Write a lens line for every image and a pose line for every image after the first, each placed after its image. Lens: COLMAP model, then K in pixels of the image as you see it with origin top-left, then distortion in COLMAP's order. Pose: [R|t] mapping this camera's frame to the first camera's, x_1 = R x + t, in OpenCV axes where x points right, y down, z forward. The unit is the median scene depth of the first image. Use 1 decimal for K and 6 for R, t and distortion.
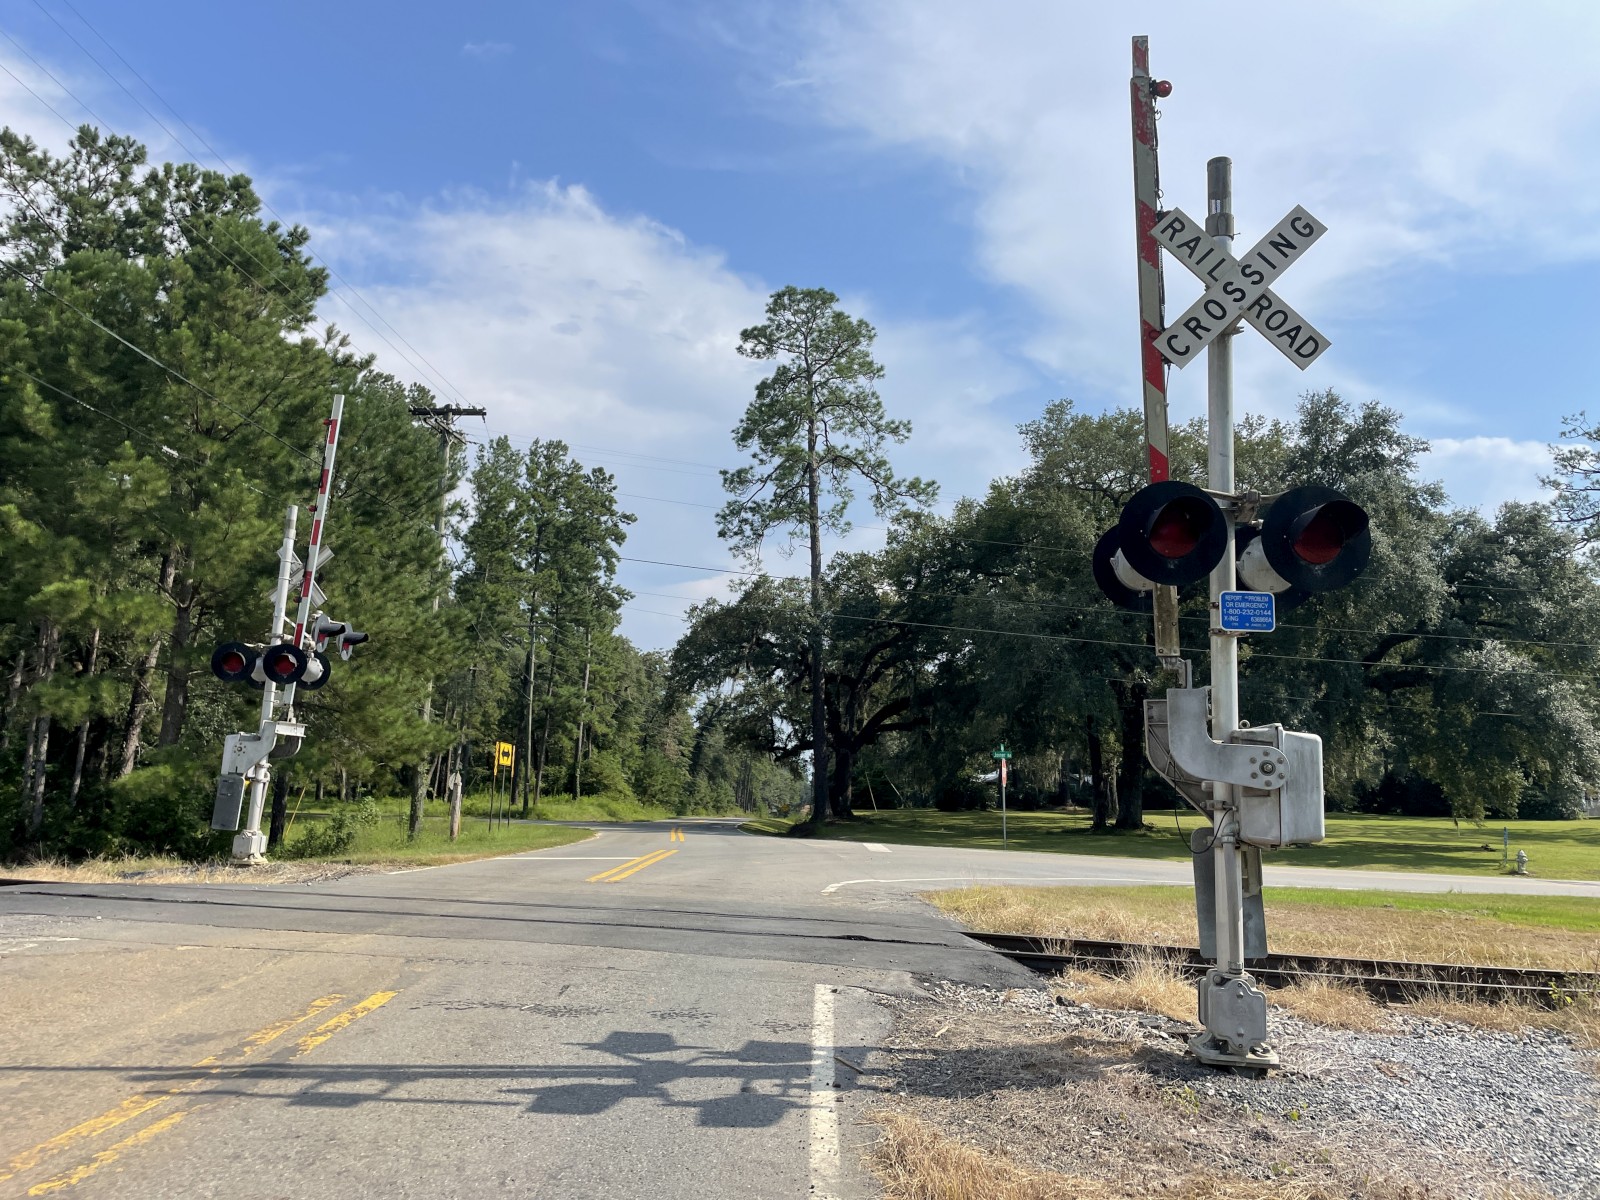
lens RADIAL K [[1190.2, 0, 789.0], [0, 1190.2, 582.6], [0, 0, 1]] dist [0.085925, -0.090948]
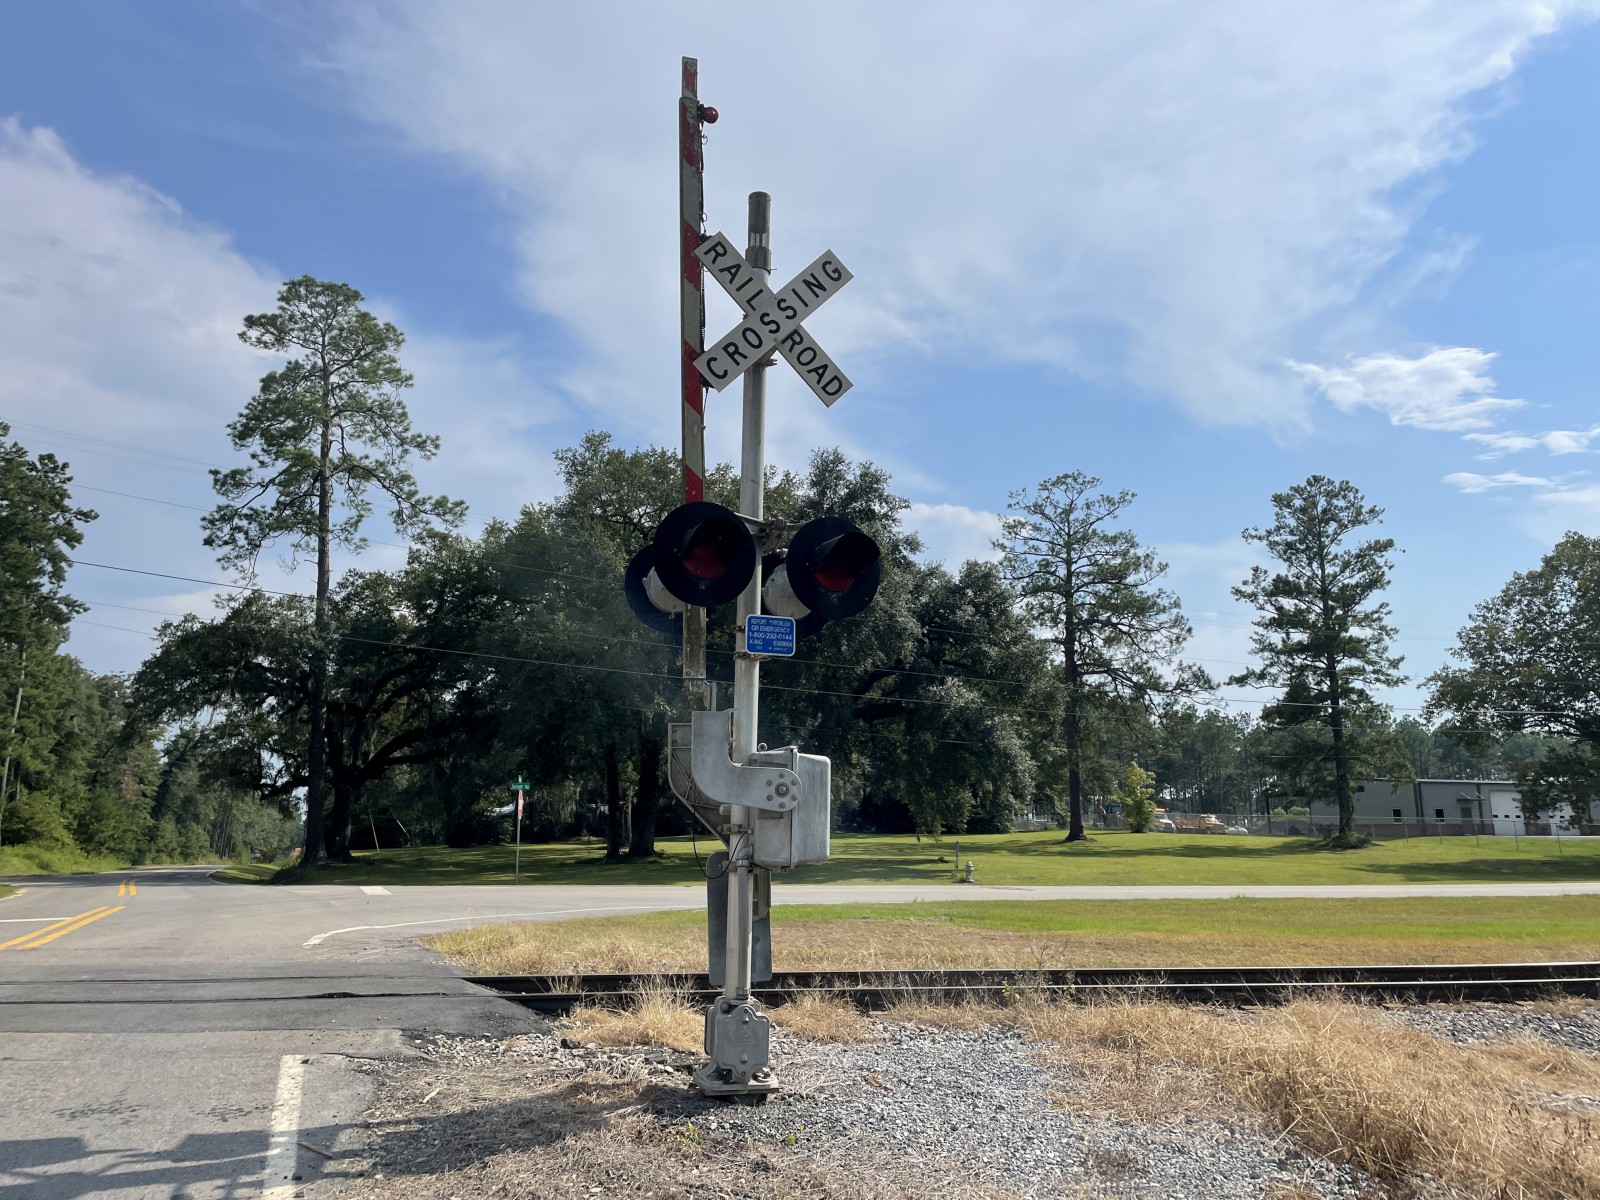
lens RADIAL K [[1190.2, 0, 797.7], [0, 1190.2, 586.0], [0, 0, 1]] dist [0.085925, -0.090948]
pose [[0.921049, 0.050846, 0.386114, 0.001795], [-0.041957, 0.998625, -0.031421, 0.001866], [-0.387181, 0.012740, 0.921916, 0.009643]]
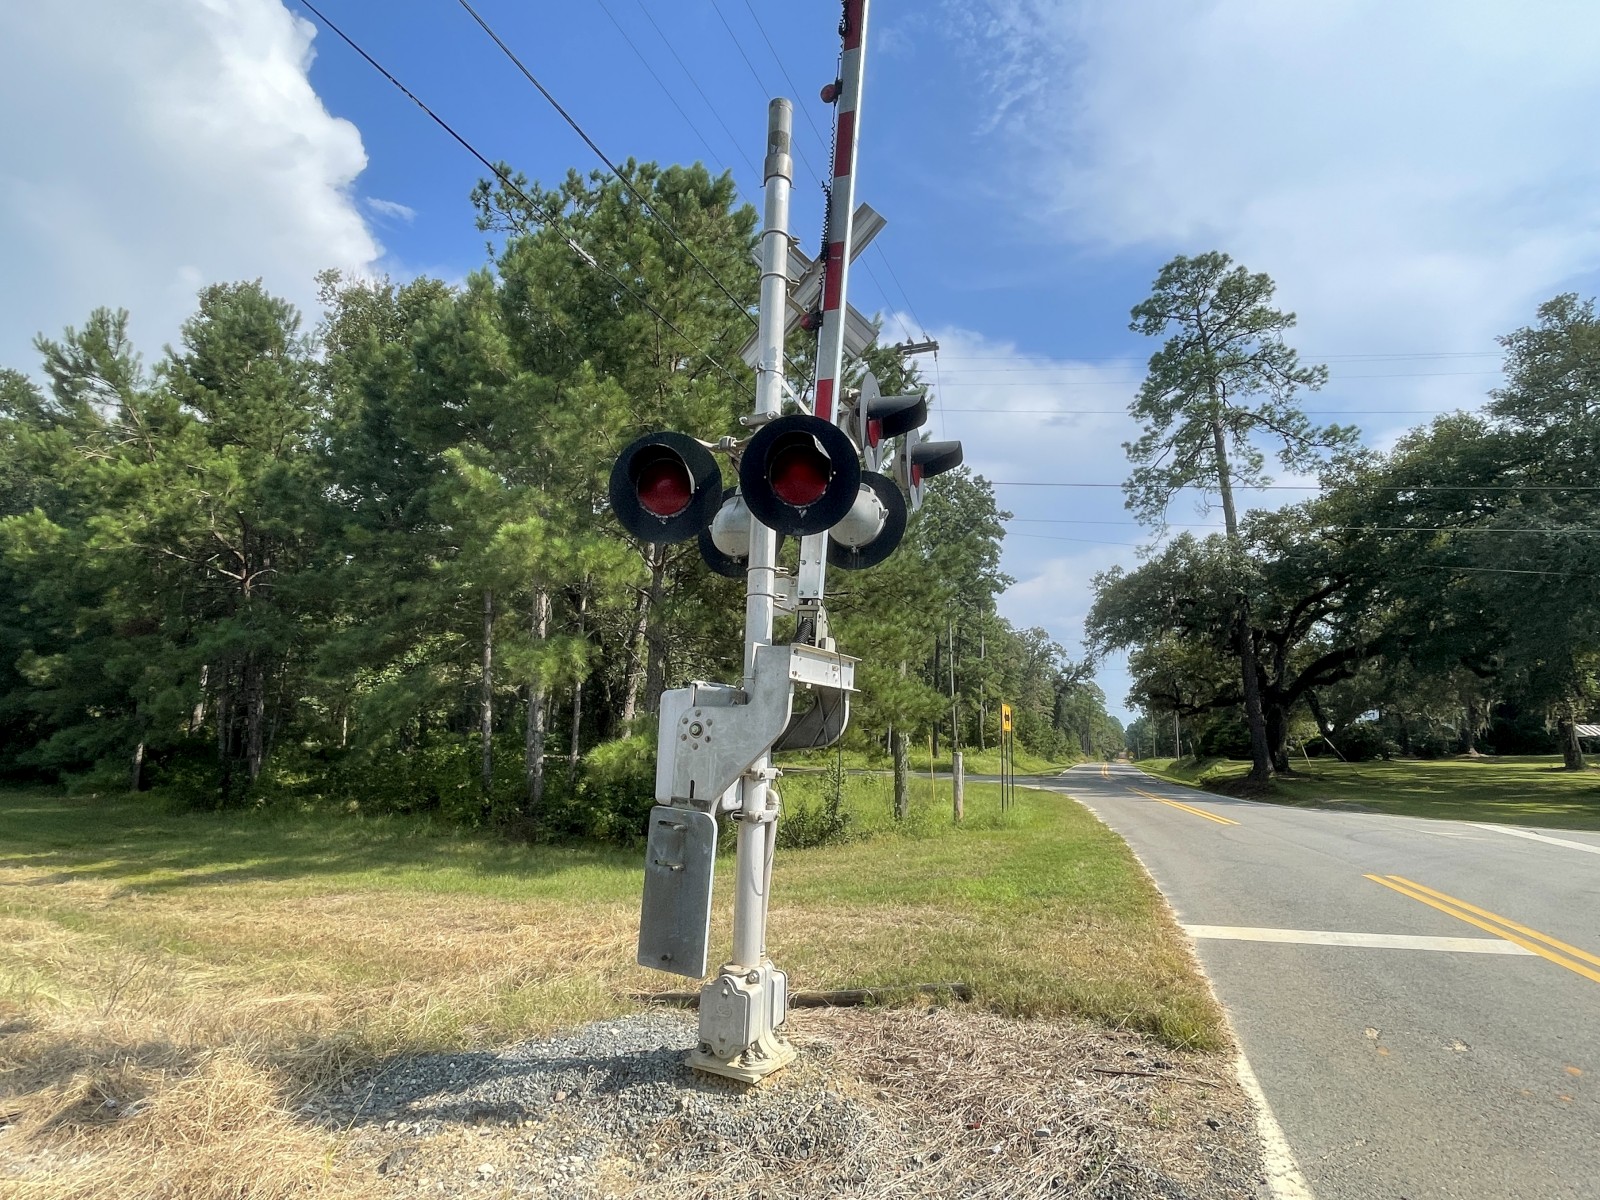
lens RADIAL K [[880.8, 0, 817.3], [0, 880.8, 600.9], [0, 0, 1]] dist [-0.009205, -0.001787]
pose [[0.948122, -0.063401, -0.311522, -0.080883], [0.068137, 0.997667, 0.004329, 0.024263], [0.310520, -0.025331, 0.950229, 0.182996]]
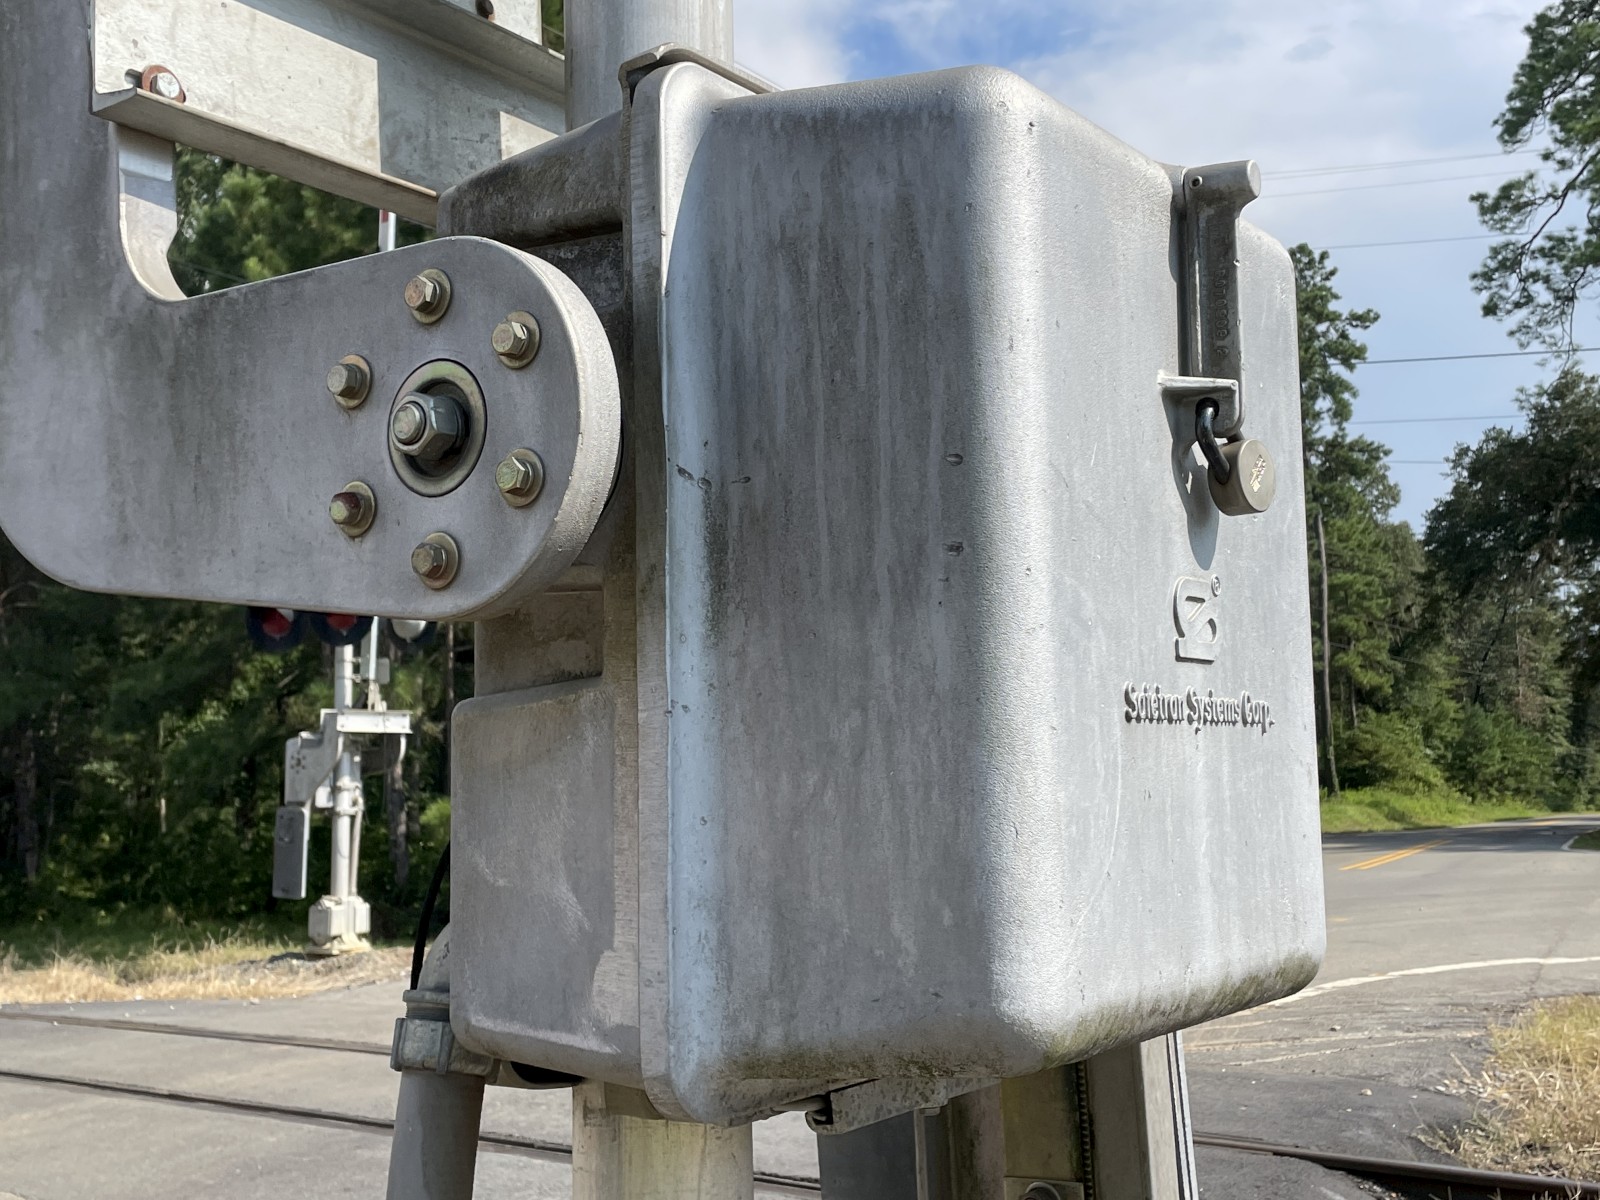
lens RADIAL K [[1847.7, 0, 745.7], [0, 1847.7, 592.3], [0, 0, 1]] dist [0.029347, 0.000000]
pose [[0.869449, -0.115222, -0.480399, 0.042682], [0.146394, 0.988836, 0.027782, 0.014791], [0.471835, -0.094482, 0.876610, 0.074858]]
